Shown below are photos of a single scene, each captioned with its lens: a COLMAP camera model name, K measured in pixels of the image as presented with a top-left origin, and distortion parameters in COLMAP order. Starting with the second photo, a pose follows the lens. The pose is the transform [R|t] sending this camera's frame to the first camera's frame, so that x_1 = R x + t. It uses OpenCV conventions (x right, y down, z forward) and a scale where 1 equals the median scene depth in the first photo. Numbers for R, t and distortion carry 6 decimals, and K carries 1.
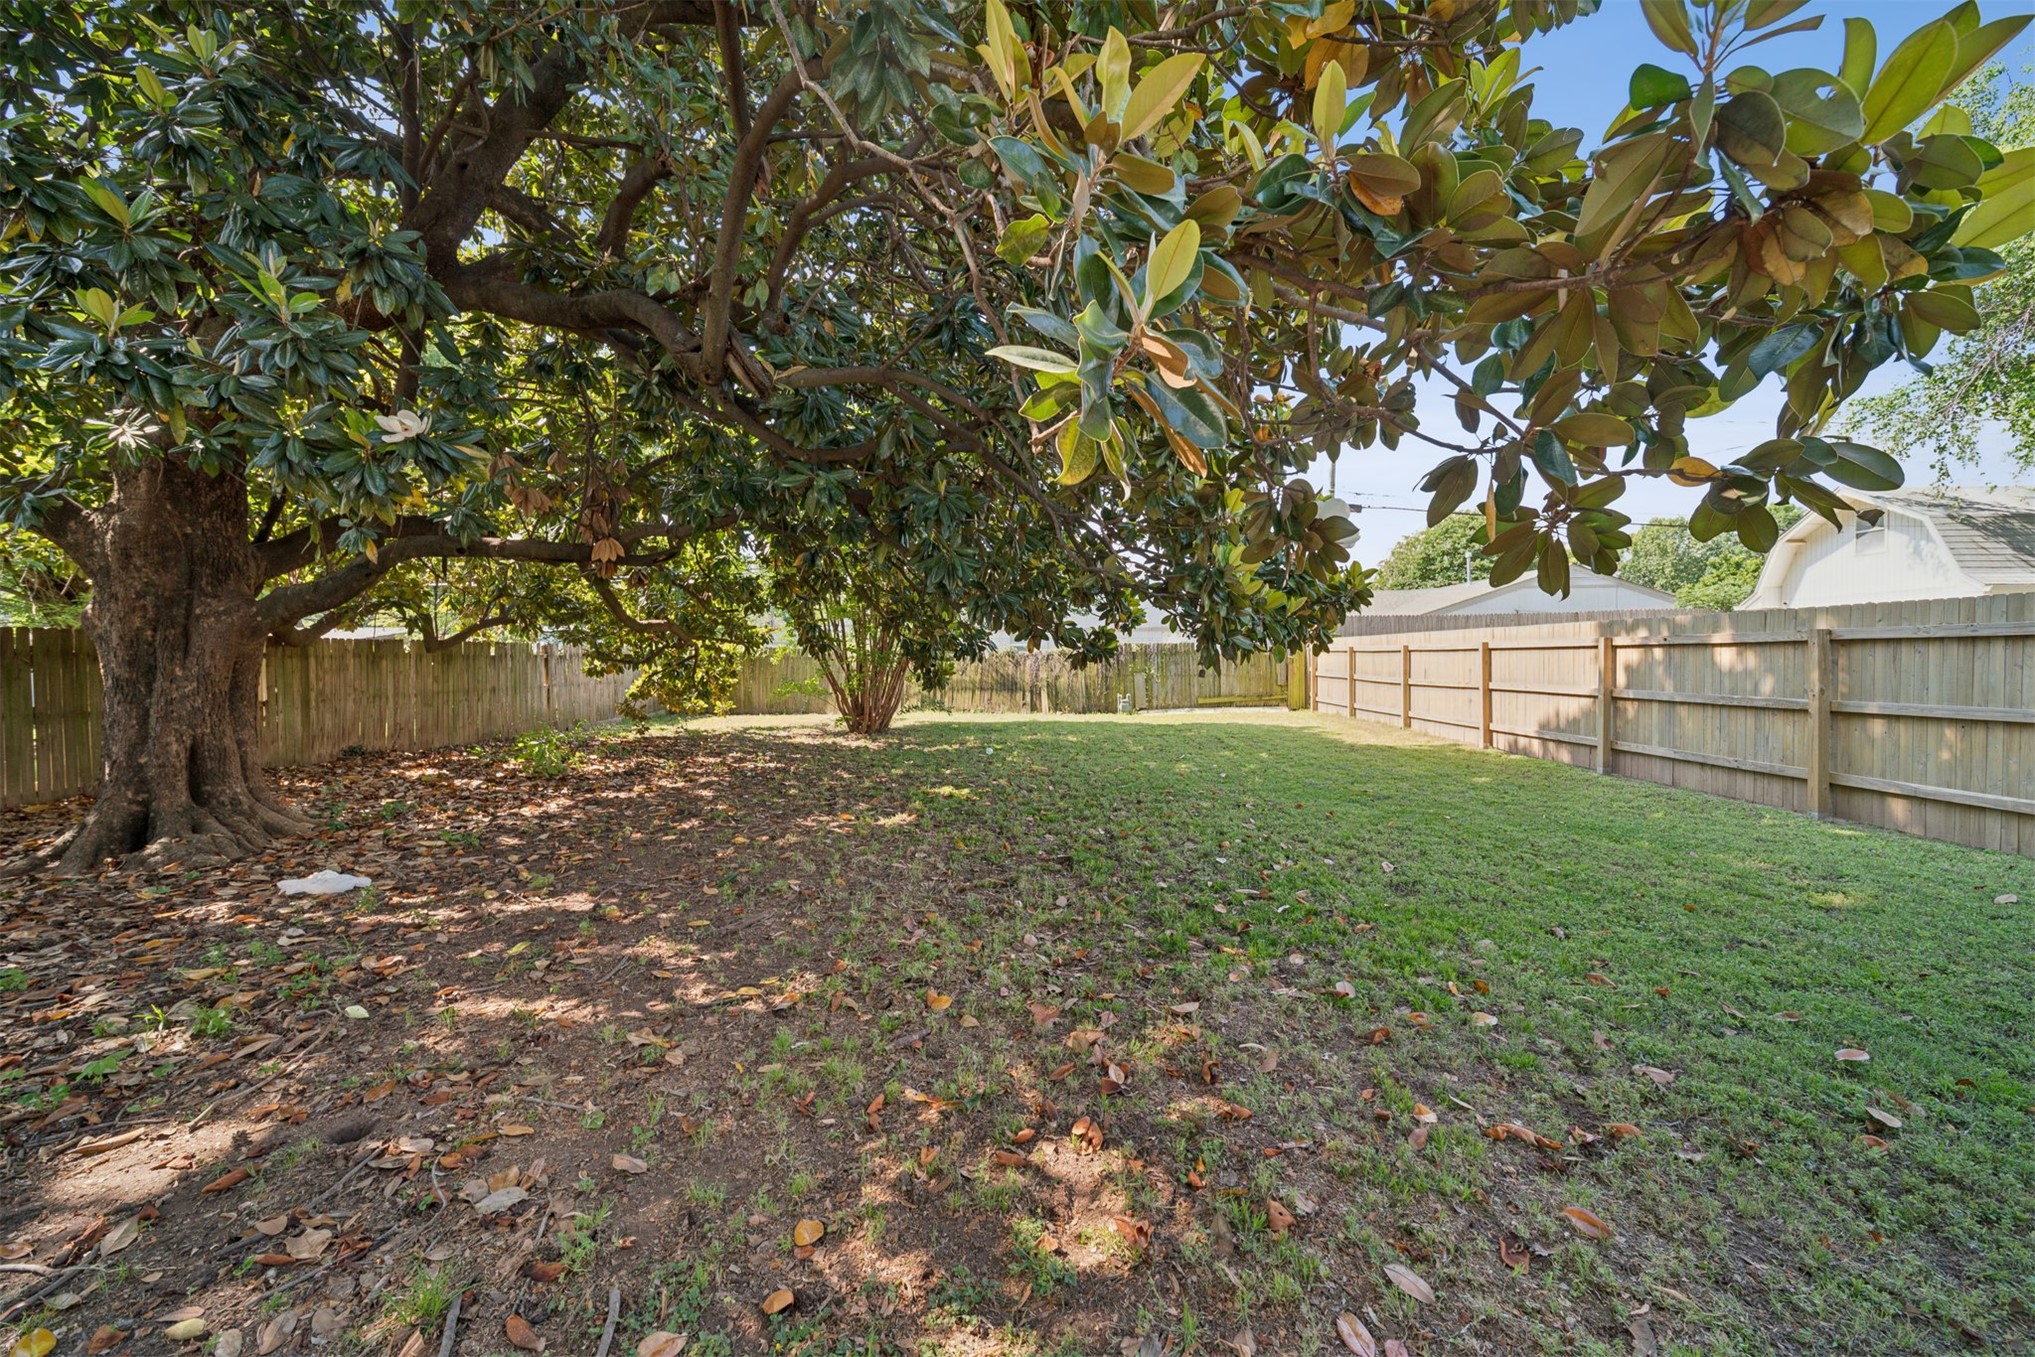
lens RADIAL K [[721.8, 0, 1025.9], [0, 721.8, 664.1], [0, 0, 1]] dist [-0.000860, -0.000037]
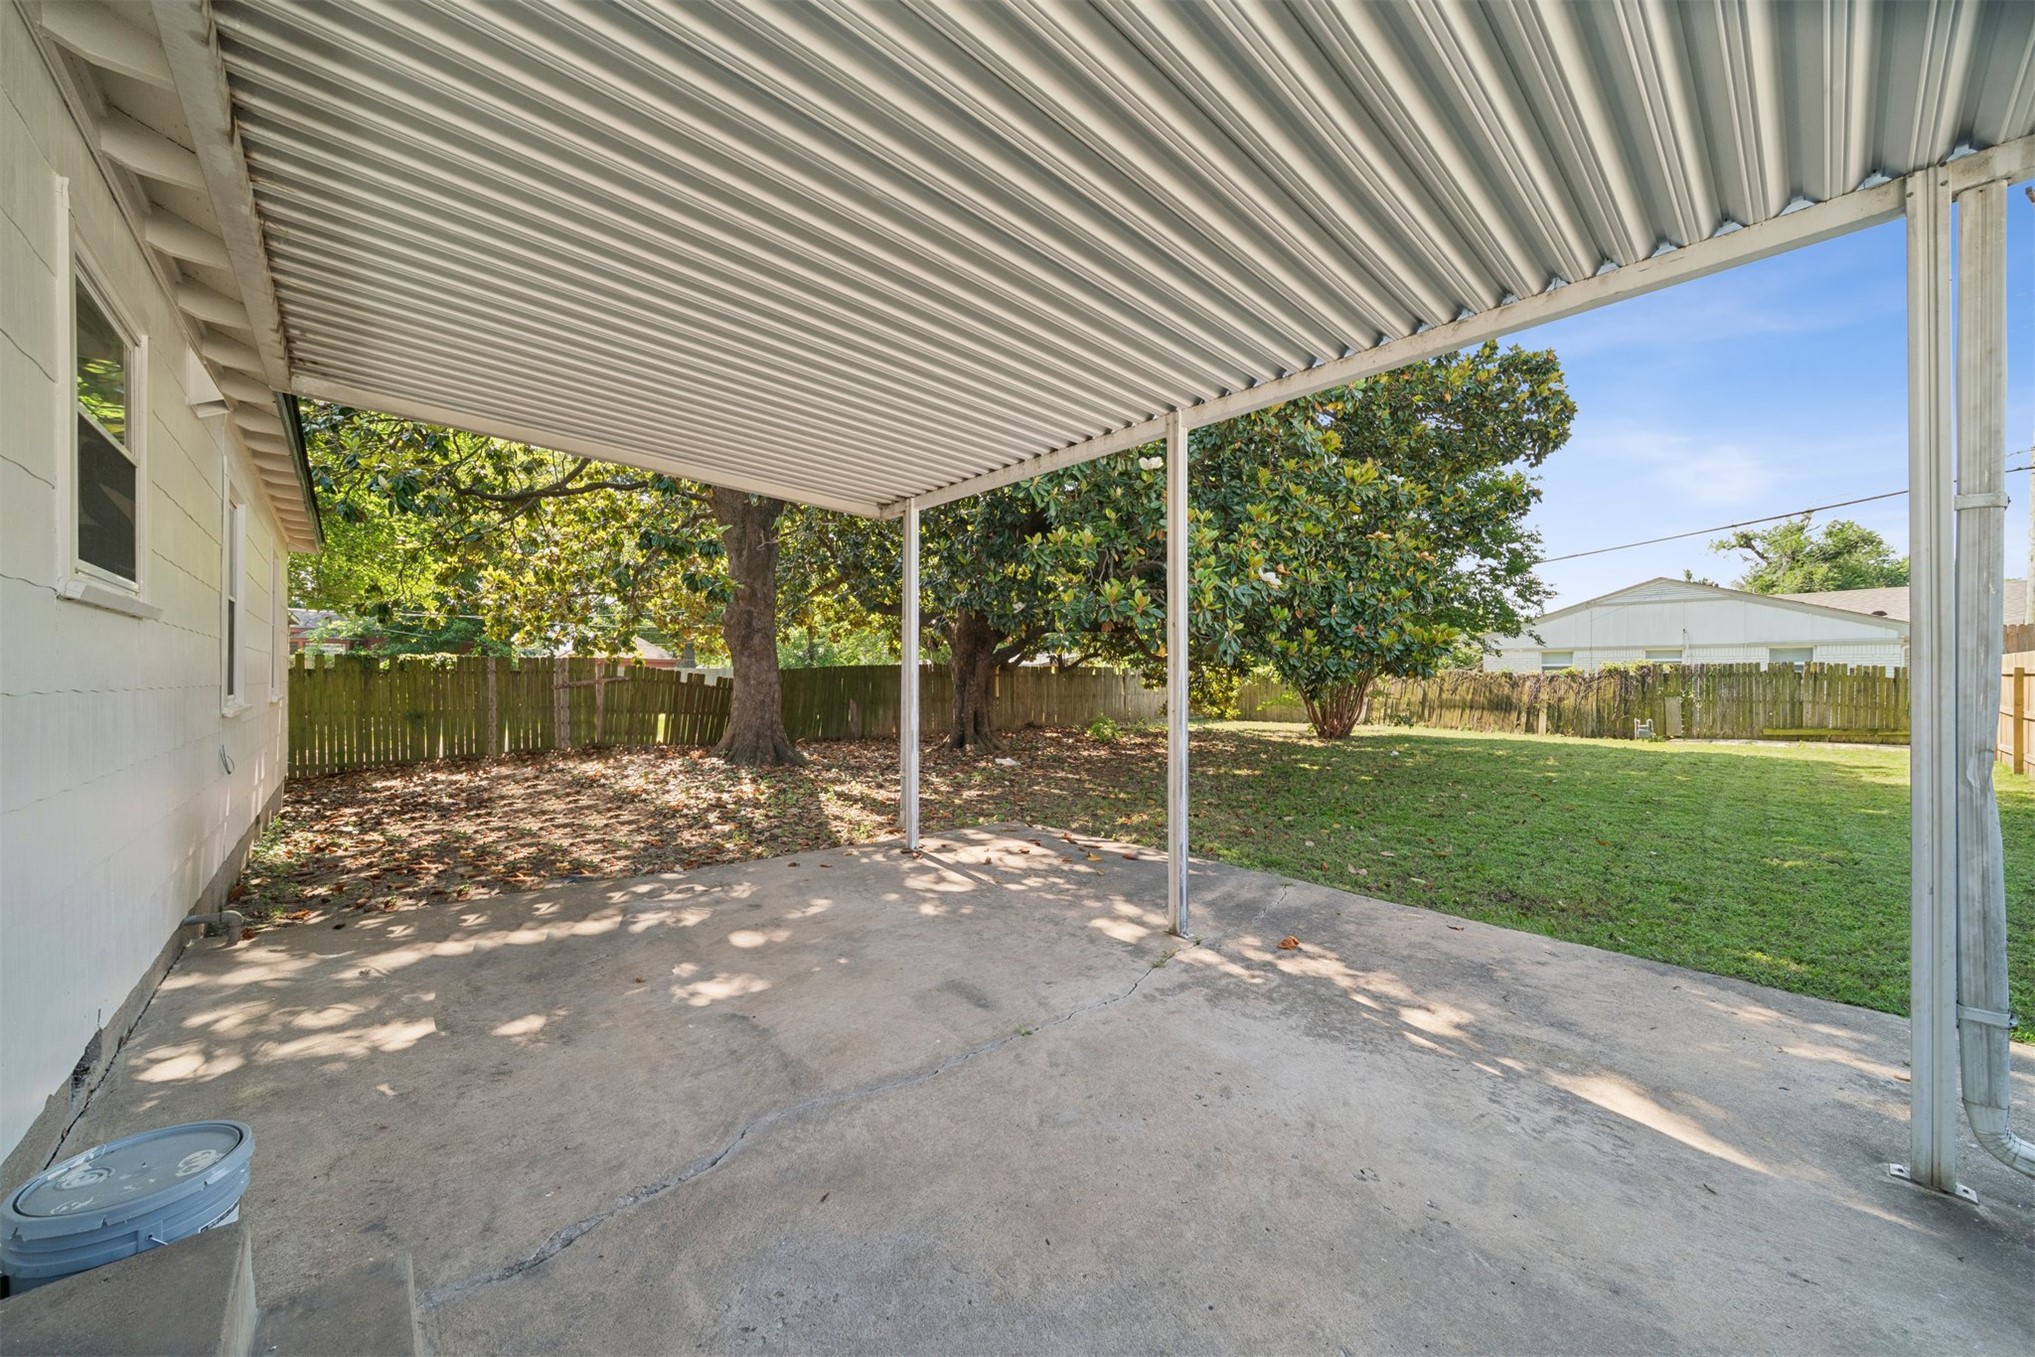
lens RADIAL K [[721.8, 0, 1016.0], [0, 721.8, 676.0], [0, 0, 1]] dist [-0.000860, -0.000037]
pose [[0.696224, 0.003963, -0.717814, 0.272571], [-0.010927, 0.999927, -0.005077, 0.000358], [0.717742, 0.011379, 0.696217, -0.237040]]
